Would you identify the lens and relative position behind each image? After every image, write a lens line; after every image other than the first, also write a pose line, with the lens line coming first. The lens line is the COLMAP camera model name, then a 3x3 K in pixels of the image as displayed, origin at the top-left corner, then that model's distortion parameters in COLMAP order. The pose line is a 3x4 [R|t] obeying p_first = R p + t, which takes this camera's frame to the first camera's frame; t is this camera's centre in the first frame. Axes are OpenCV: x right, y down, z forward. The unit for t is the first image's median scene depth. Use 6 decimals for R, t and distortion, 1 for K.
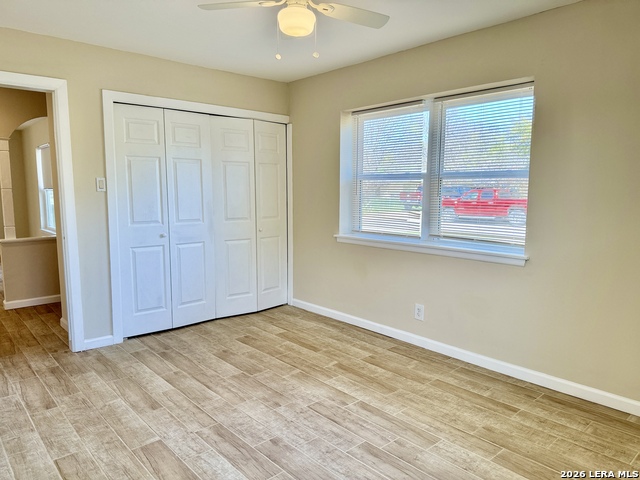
lens RADIAL K [[455.8, 0, 322.8], [0, 455.8, 239.0], [0, 0, 1]] dist [0.020820, -0.014441]
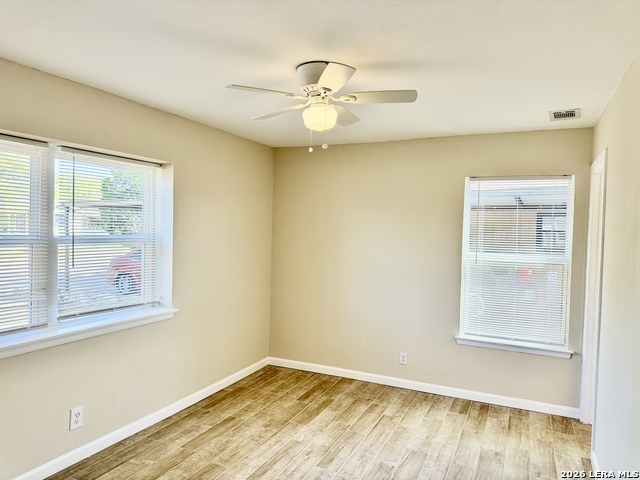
lens RADIAL K [[455.8, 0, 319.3], [0, 455.8, 238.5], [0, 0, 1]] dist [0.020820, -0.014441]
pose [[-0.402742, -0.027894, 0.914888, -0.873374], [0.077134, 0.994946, 0.064290, -0.210327], [-0.912058, 0.096462, -0.398555, 1.221560]]
